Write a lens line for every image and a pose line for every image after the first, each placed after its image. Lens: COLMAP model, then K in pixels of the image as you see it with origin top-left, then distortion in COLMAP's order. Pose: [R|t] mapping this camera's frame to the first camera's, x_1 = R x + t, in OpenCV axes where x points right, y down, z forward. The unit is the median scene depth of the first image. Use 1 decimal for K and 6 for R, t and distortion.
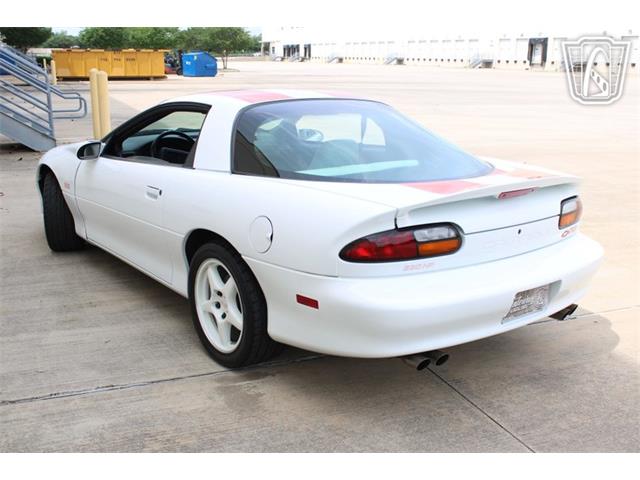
lens RADIAL K [[715.4, 0, 321.9], [0, 715.4, 241.1], [0, 0, 1]] dist [-0.093408, 0.042137]
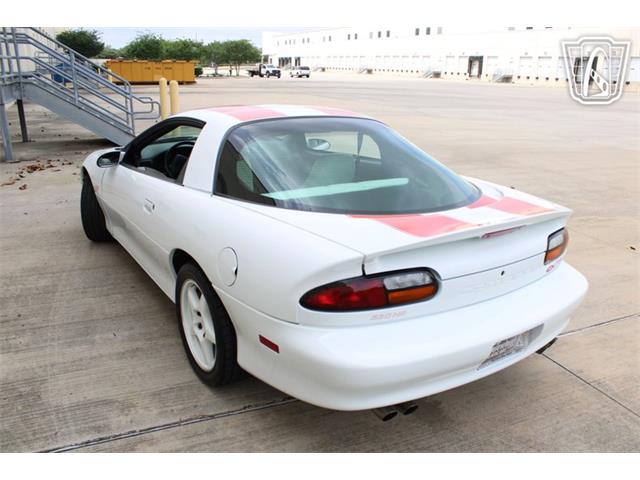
lens RADIAL K [[541.5, 0, 322.8], [0, 541.5, 242.5], [0, 0, 1]] dist [-0.171843, 0.151968]
pose [[0.997600, 0.035505, -0.059437, 0.073486], [-0.031757, 0.997517, 0.062857, -0.080028], [0.061521, -0.060819, 0.996251, 0.260337]]
